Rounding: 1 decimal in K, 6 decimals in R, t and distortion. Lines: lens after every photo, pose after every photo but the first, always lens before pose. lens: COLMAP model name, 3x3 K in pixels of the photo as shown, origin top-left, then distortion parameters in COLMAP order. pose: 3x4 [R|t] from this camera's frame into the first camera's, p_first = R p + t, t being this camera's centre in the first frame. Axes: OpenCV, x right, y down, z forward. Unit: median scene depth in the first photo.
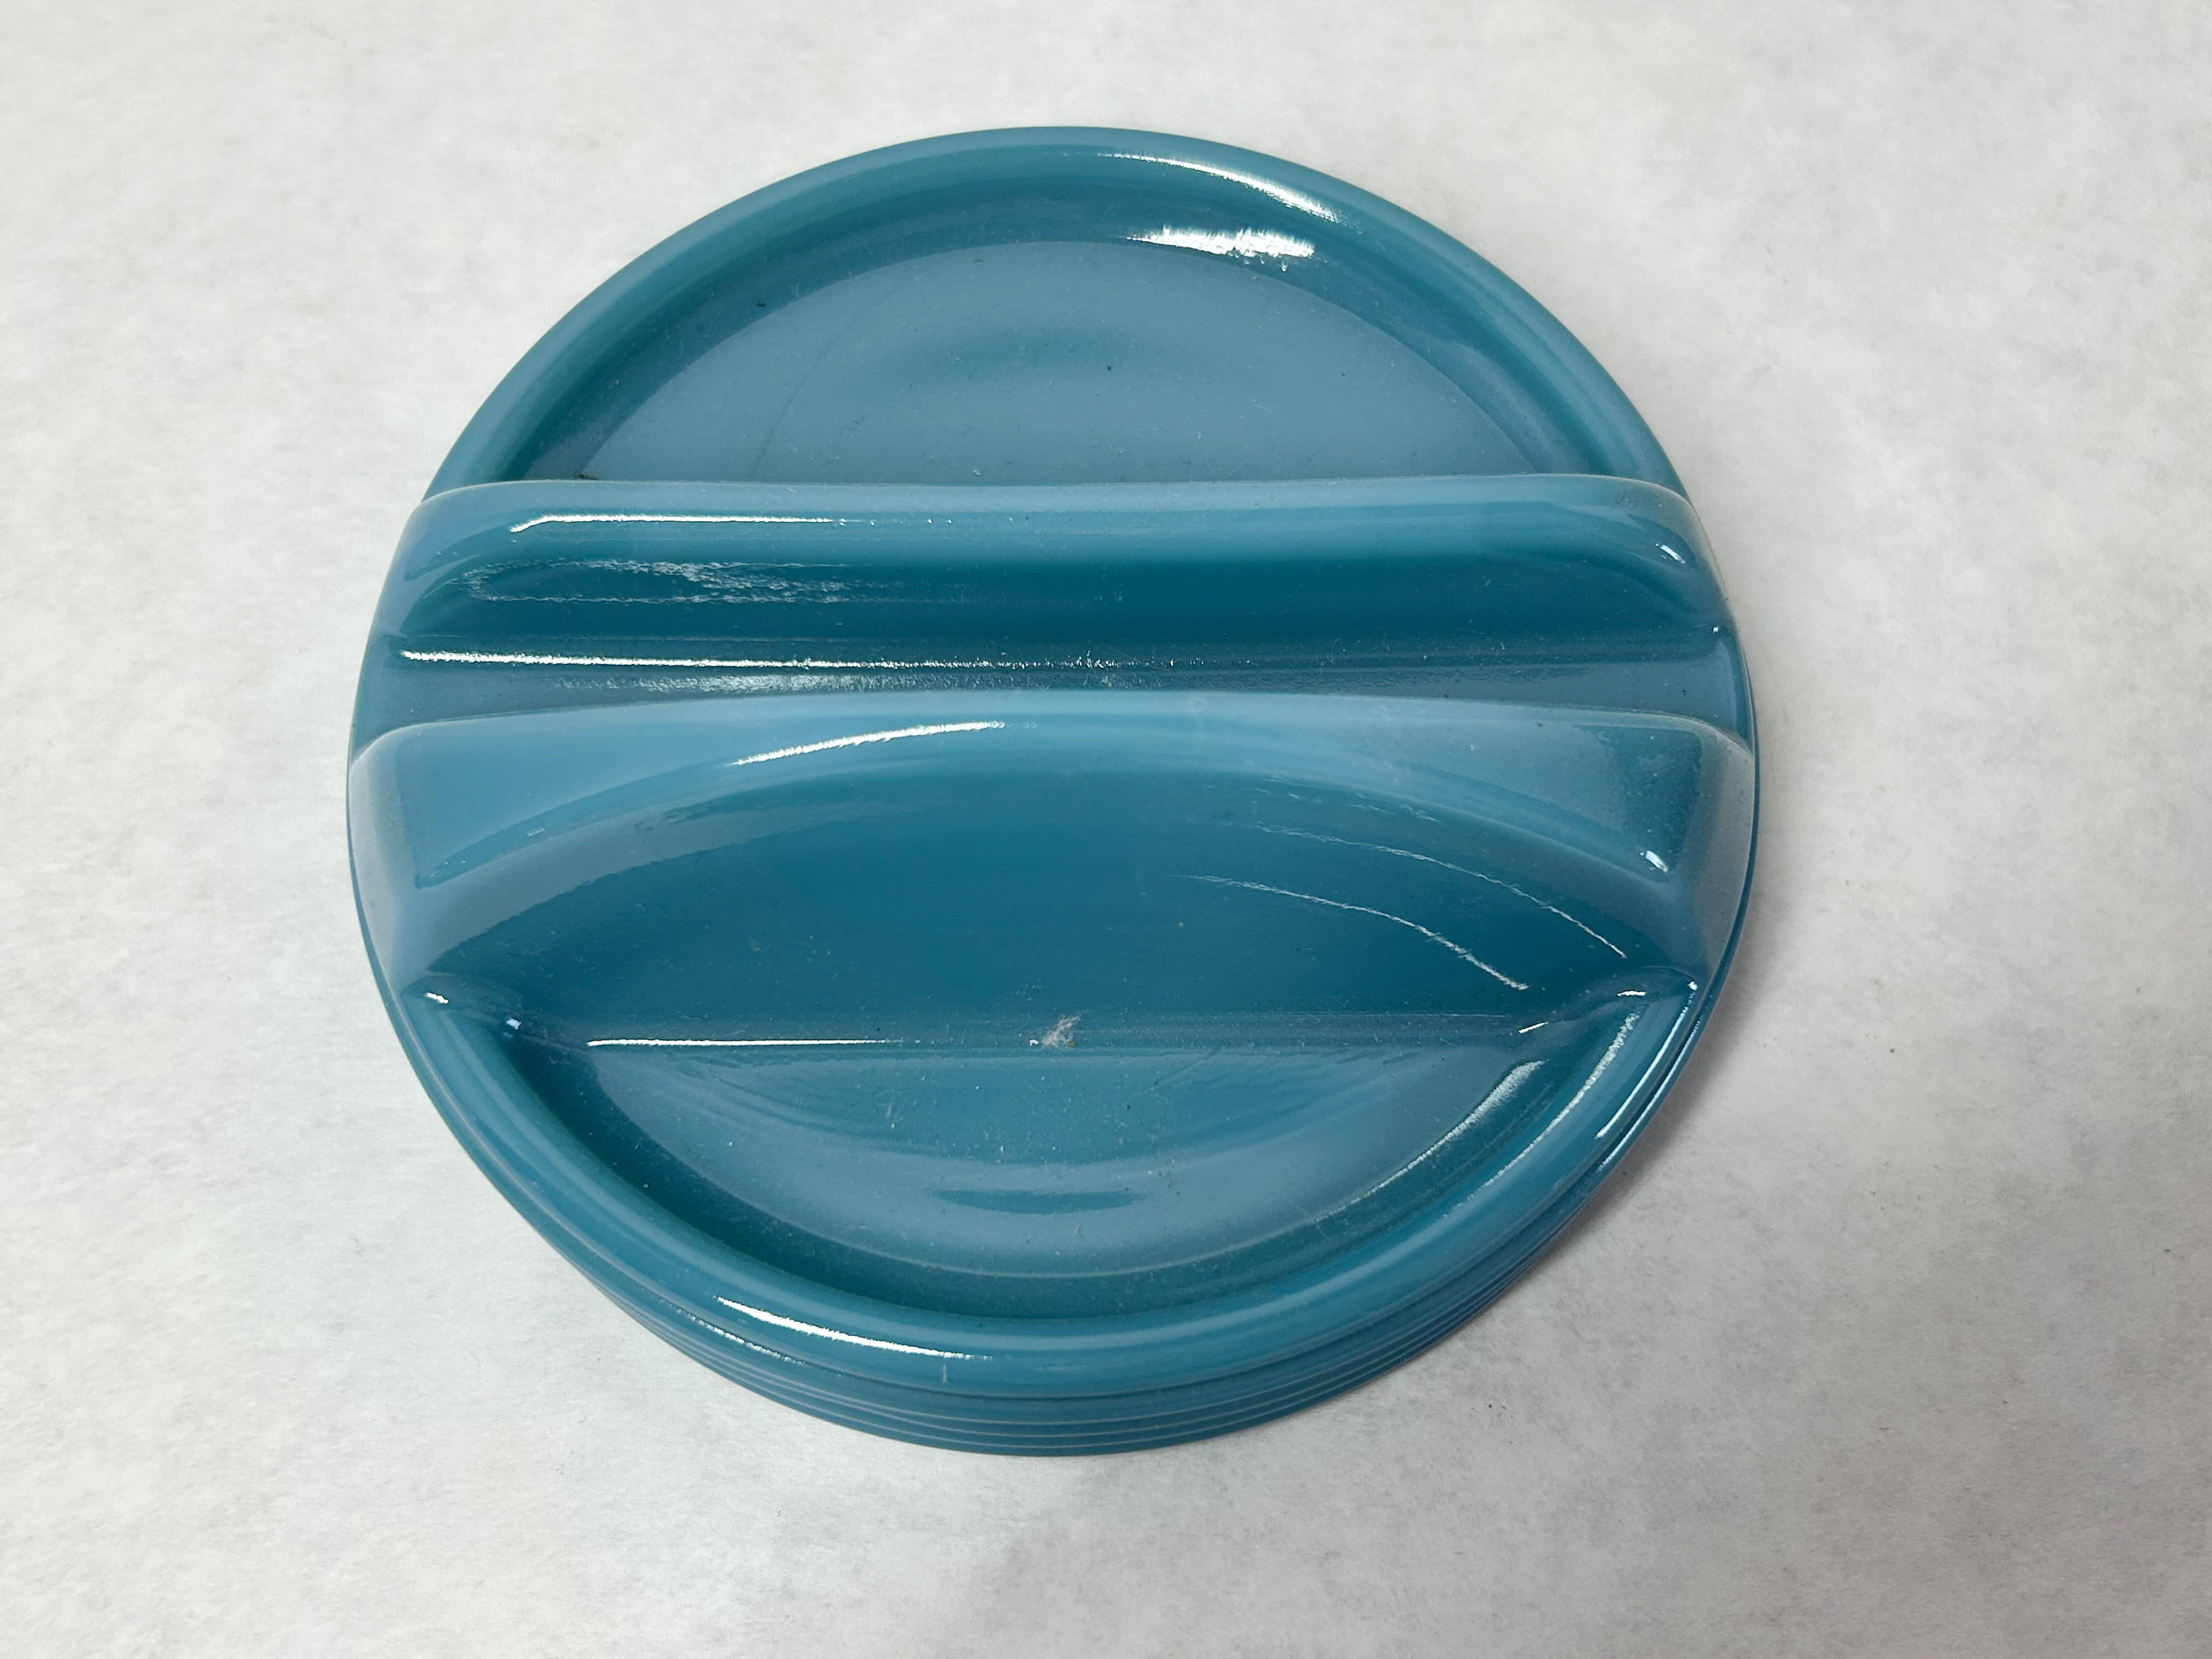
lens RADIAL K [[2323.0, 0, 1106.0], [0, 2323.0, 829.5], [0, 0, 1]] dist [-0.020103, -0.036333]
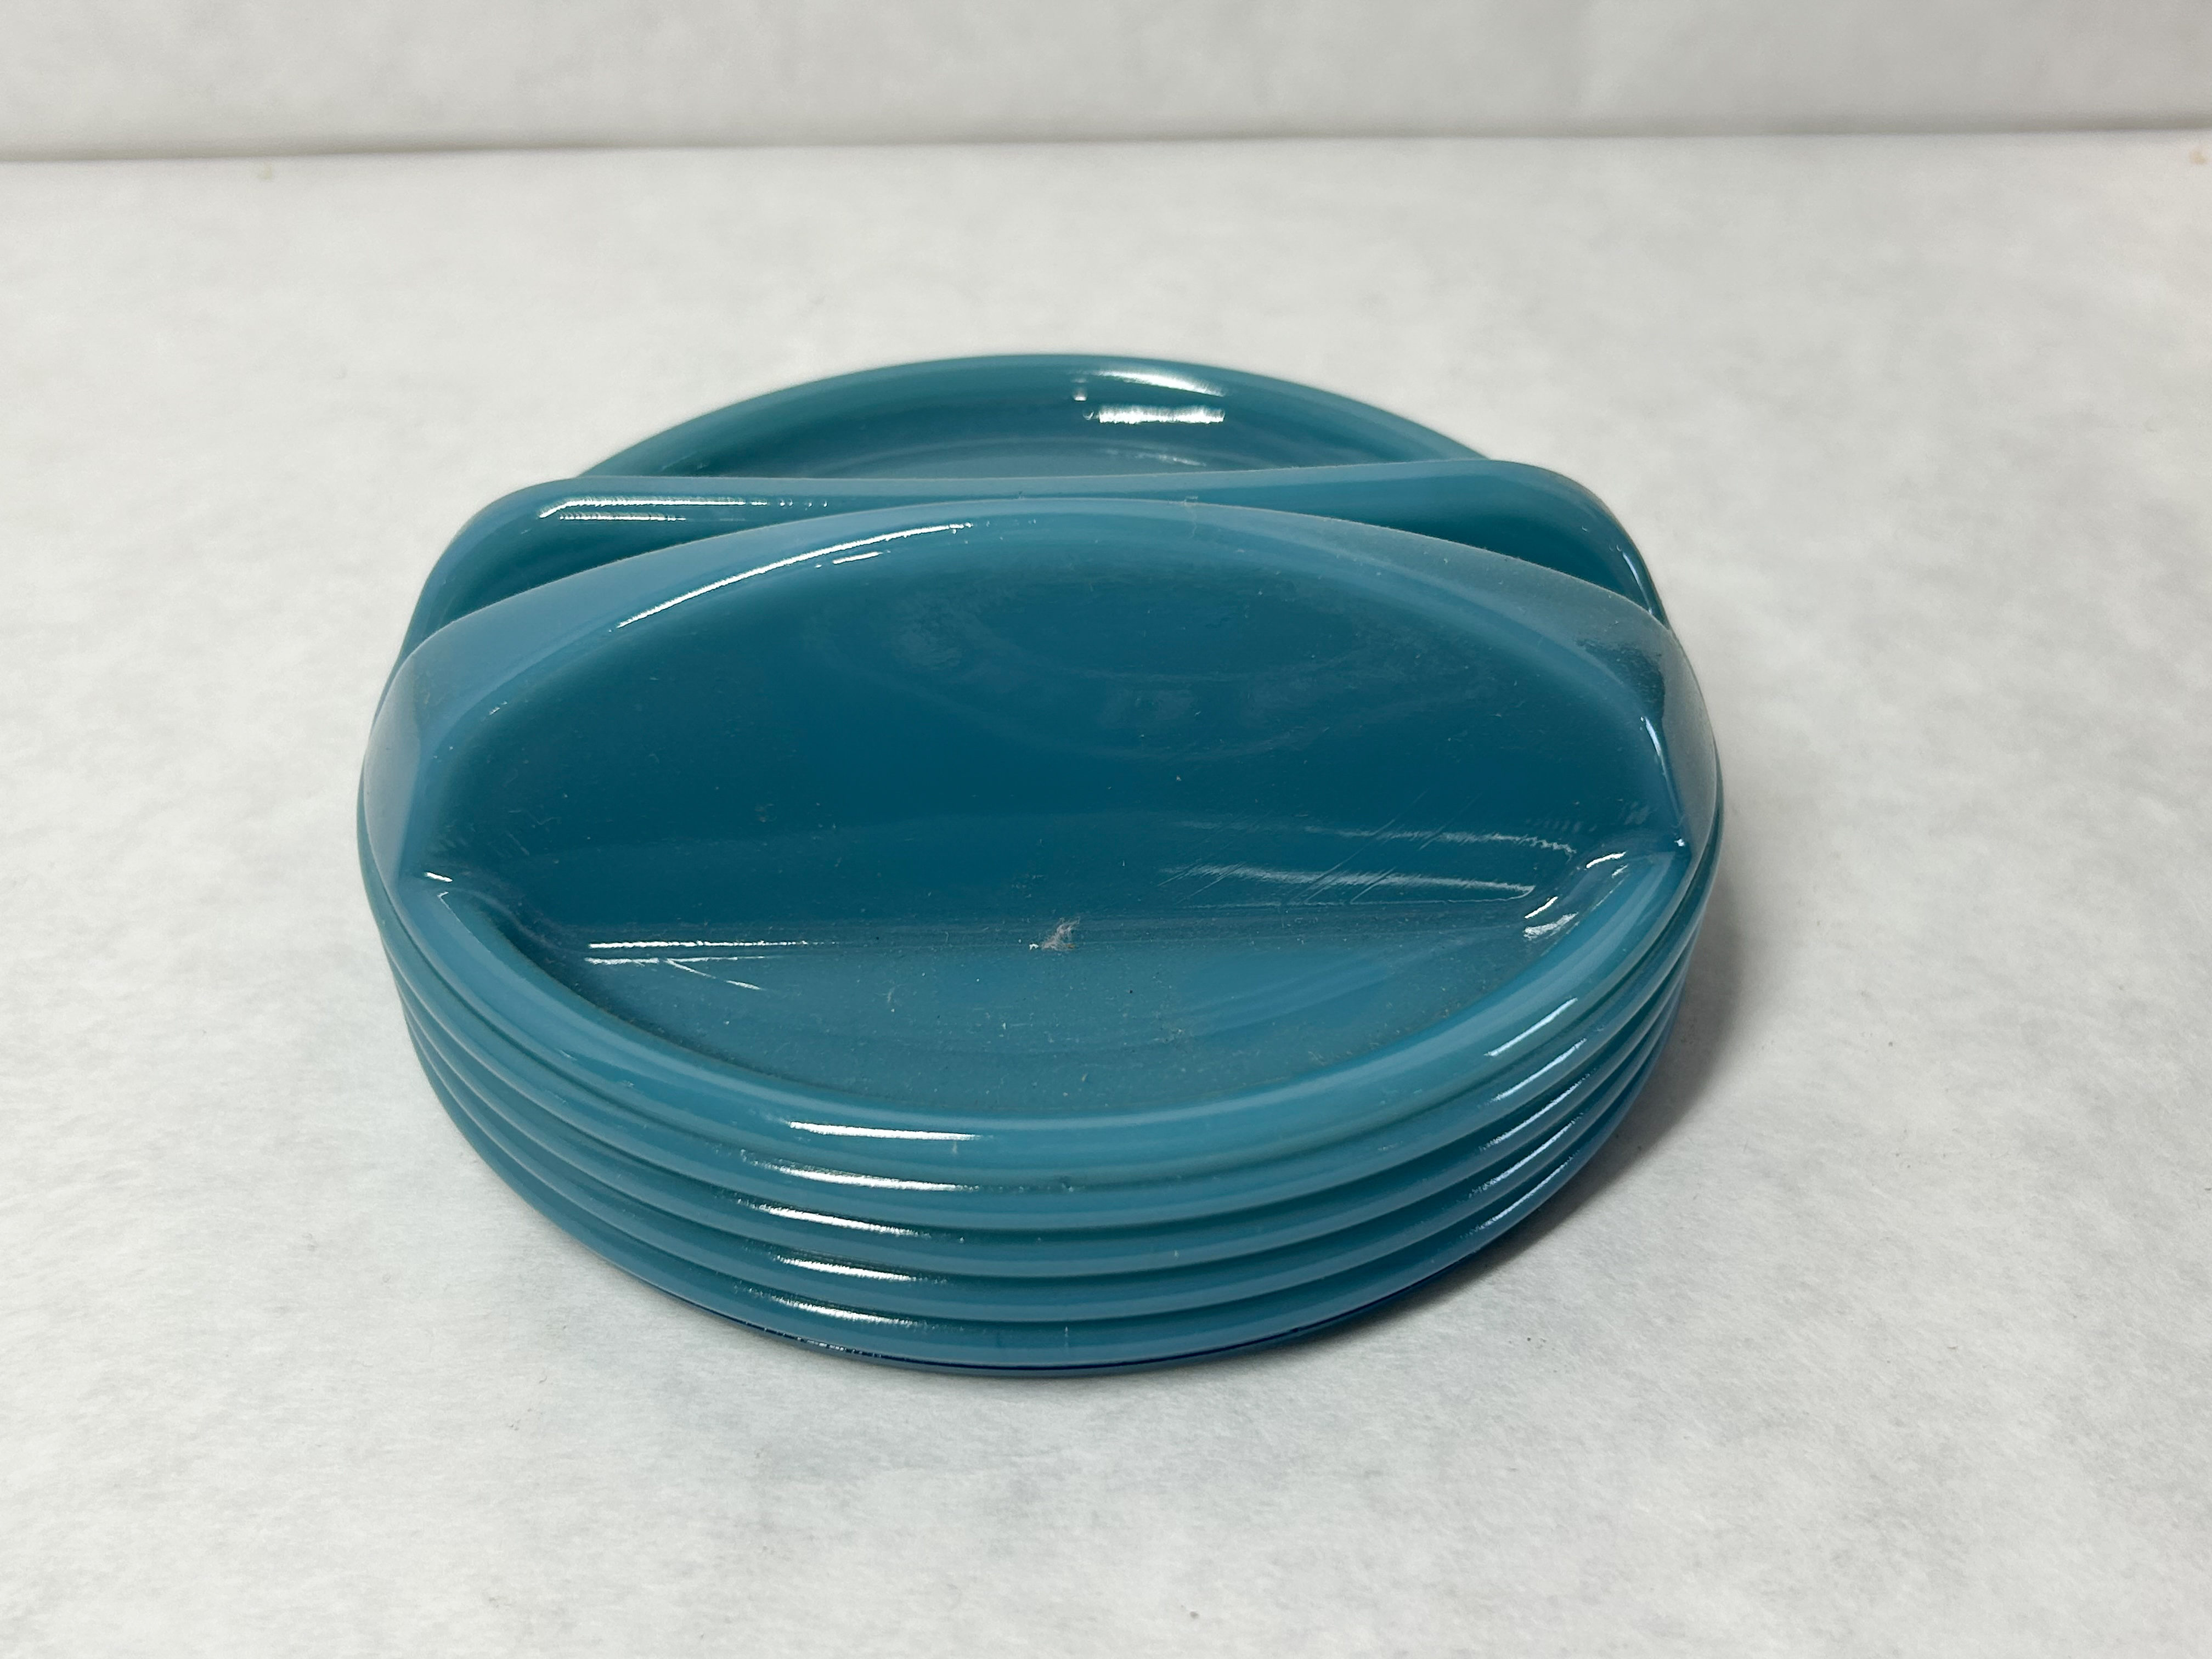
lens RADIAL K [[2258.6, 0, 1093.8], [0, 2258.6, 821.6], [0, 0, 1]] dist [0.025696, -0.131910]
pose [[0.999339, -0.015706, 0.032771, -0.035151], [0.028254, 0.902932, -0.428853, 0.447458], [-0.022854, 0.429495, 0.902780, 0.096070]]
